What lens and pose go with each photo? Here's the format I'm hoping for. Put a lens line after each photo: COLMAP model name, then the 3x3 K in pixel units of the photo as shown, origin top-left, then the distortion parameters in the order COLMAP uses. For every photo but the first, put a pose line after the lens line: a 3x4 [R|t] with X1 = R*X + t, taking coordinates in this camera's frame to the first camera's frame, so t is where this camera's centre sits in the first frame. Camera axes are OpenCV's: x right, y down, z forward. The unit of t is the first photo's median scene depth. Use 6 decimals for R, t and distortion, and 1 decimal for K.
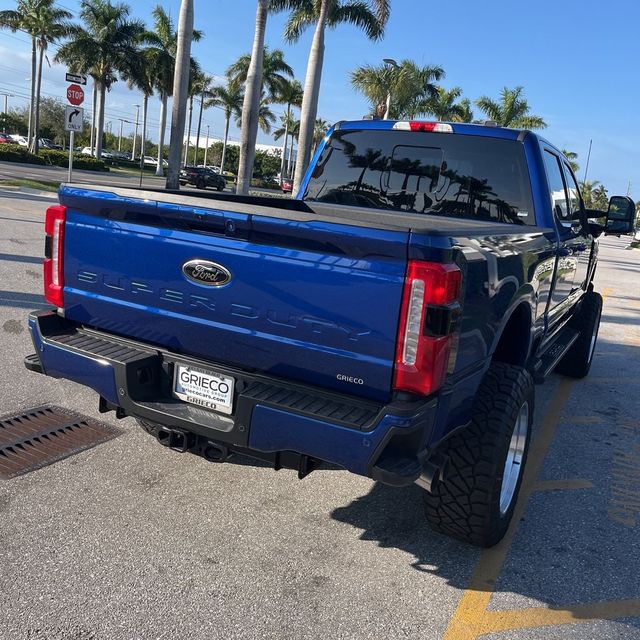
lens RADIAL K [[641.2, 0, 316.7], [0, 641.2, 318.7], [0, 0, 1]] dist [0.017994, 0.007987]
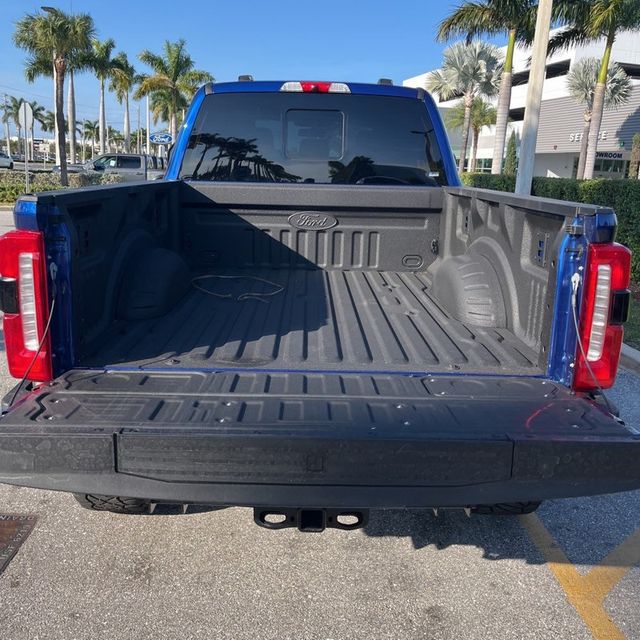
lens RADIAL K [[641.2, 0, 316.7], [0, 641.2, 318.7], [0, 0, 1]] dist [0.017994, 0.007987]
pose [[0.877895, -0.192893, 0.438284, -0.415786], [0.164677, 0.981067, 0.101925, -0.100879], [-0.449647, -0.017304, 0.893039, 0.263112]]
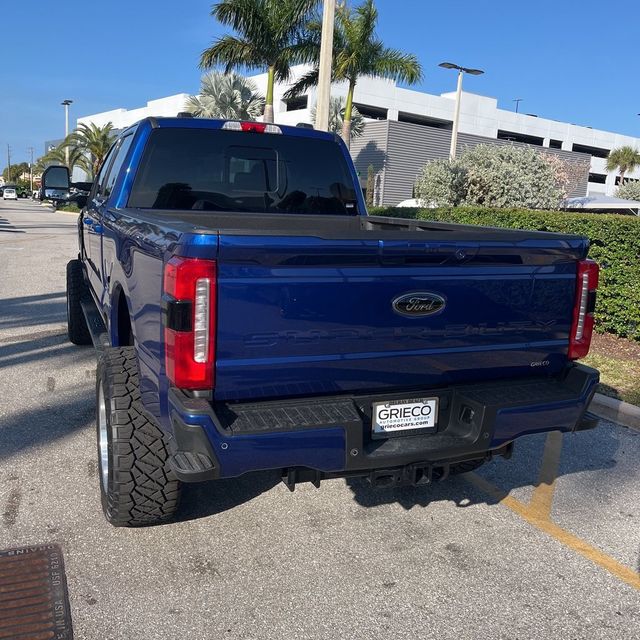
lens RADIAL K [[641.2, 0, 316.7], [0, 641.2, 318.7], [0, 0, 1]] dist [0.017994, 0.007987]
pose [[0.640292, -0.222004, 0.735350, -0.832372], [0.181221, 0.973959, 0.136246, -0.175882], [-0.746448, 0.046023, 0.663850, 0.371478]]
